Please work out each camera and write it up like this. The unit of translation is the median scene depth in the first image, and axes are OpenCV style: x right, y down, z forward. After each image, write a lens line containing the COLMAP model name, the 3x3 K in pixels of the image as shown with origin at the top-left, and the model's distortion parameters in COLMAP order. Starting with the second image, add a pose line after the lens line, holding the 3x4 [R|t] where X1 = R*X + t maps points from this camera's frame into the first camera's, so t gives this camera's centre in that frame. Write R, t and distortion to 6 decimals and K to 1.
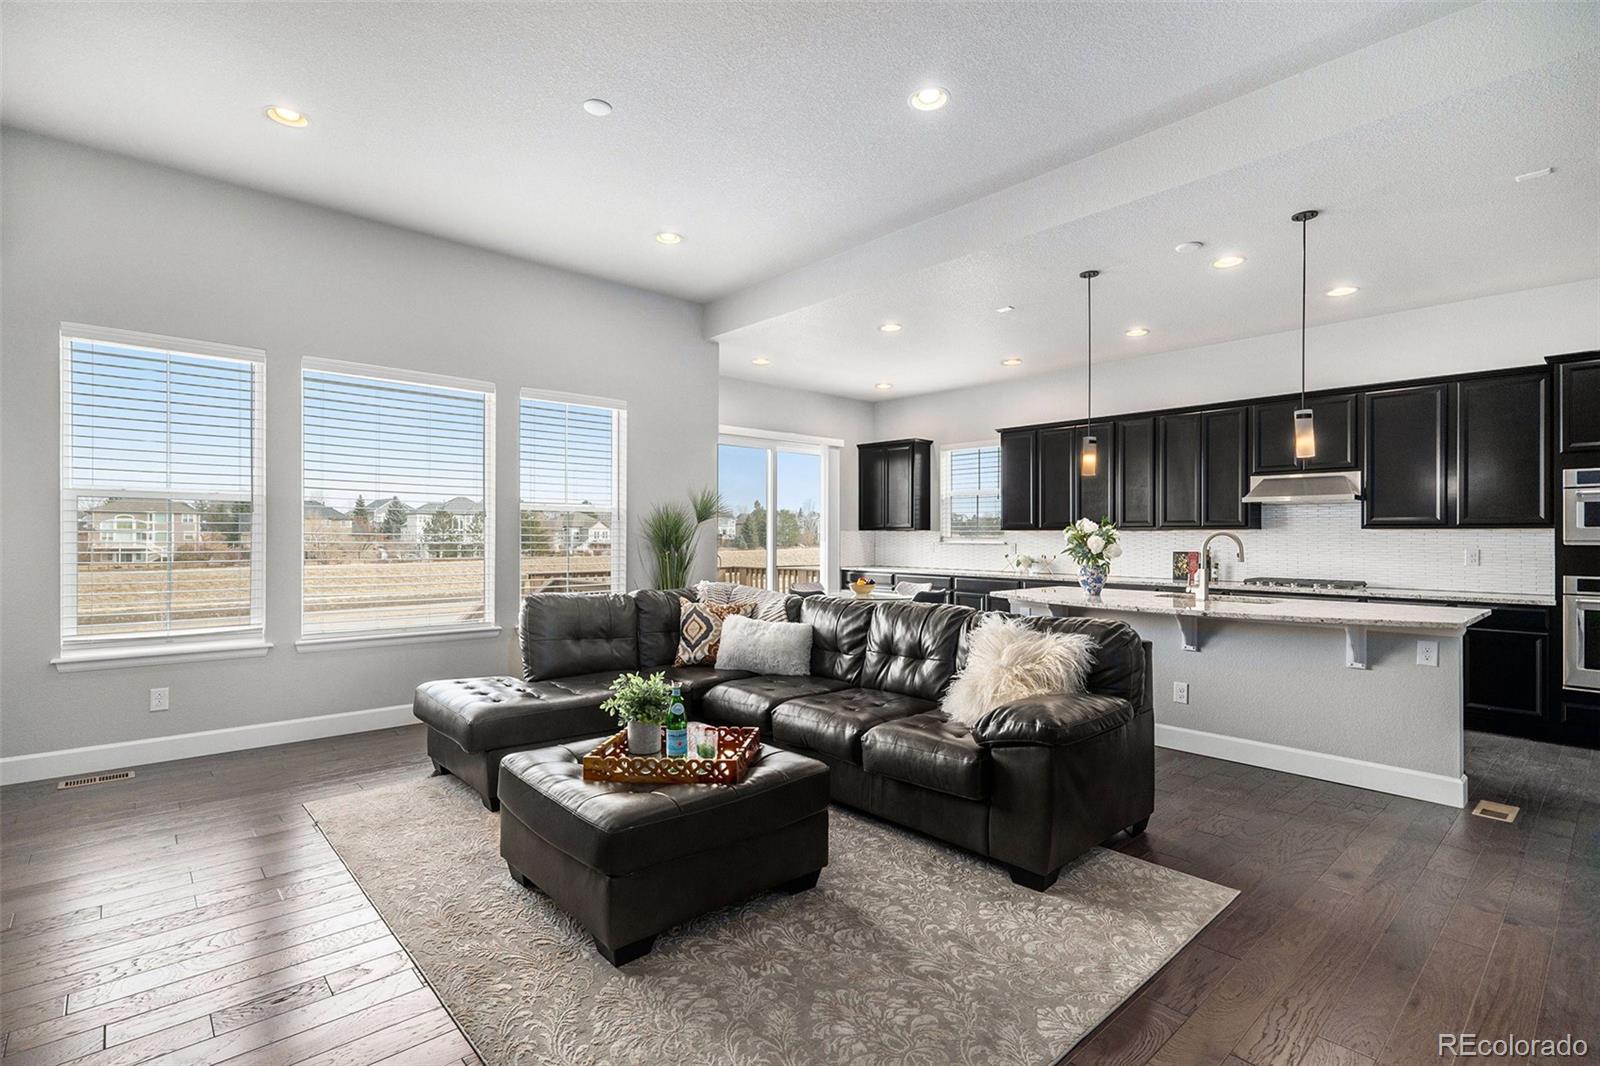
lens RADIAL K [[763.1, 0, 800.0], [0, 763.1, 533.0], [0, 0, 1]] dist [0.017869, -0.000093]
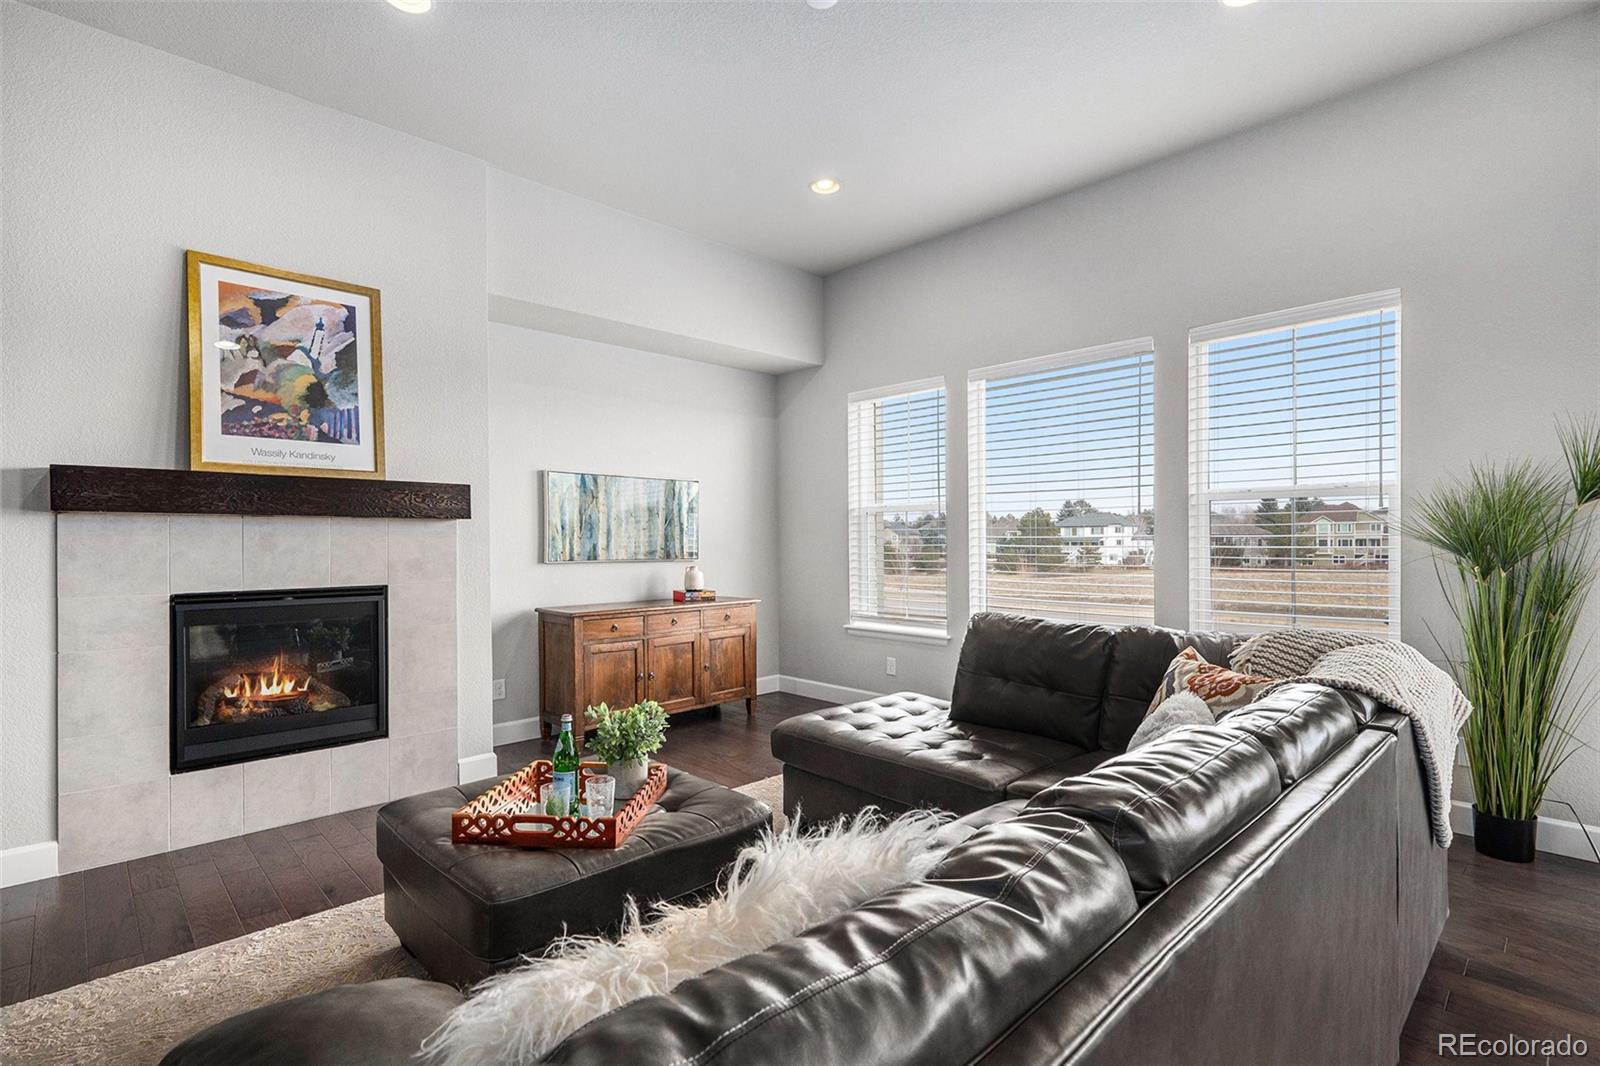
lens RADIAL K [[763.1, 0, 800.0], [0, 763.1, 533.0], [0, 0, 1]] dist [0.017869, -0.000093]
pose [[0.035449, -0.010168, -0.999320, 0.420920], [0.008234, 0.999917, -0.009882, 0.002694], [0.999338, -0.007878, 0.035530, 0.761846]]
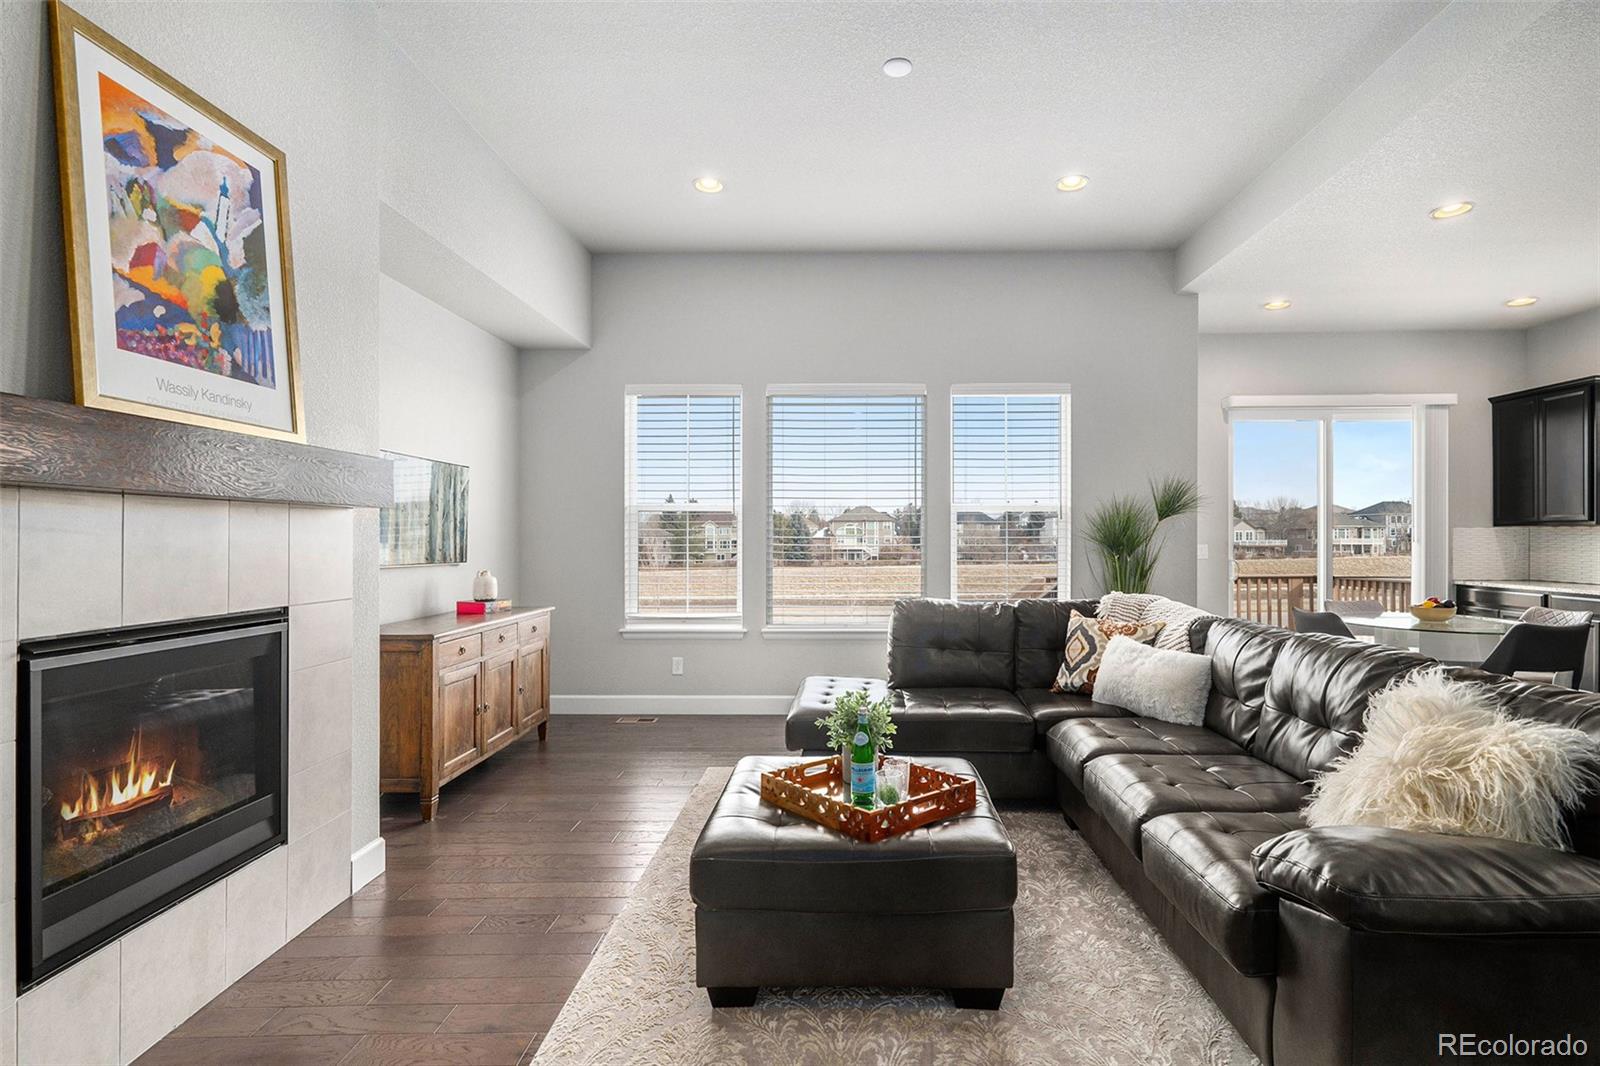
lens RADIAL K [[786.0, 0, 844.6], [0, 786.0, 546.6], [0, 0, 1]] dist [0.023786, -0.012714]
pose [[0.738151, 0.000522, -0.674635, 0.252466], [0.009407, 0.999895, 0.011066, 0.002999], [0.674570, -0.014514, 0.738068, 0.203807]]
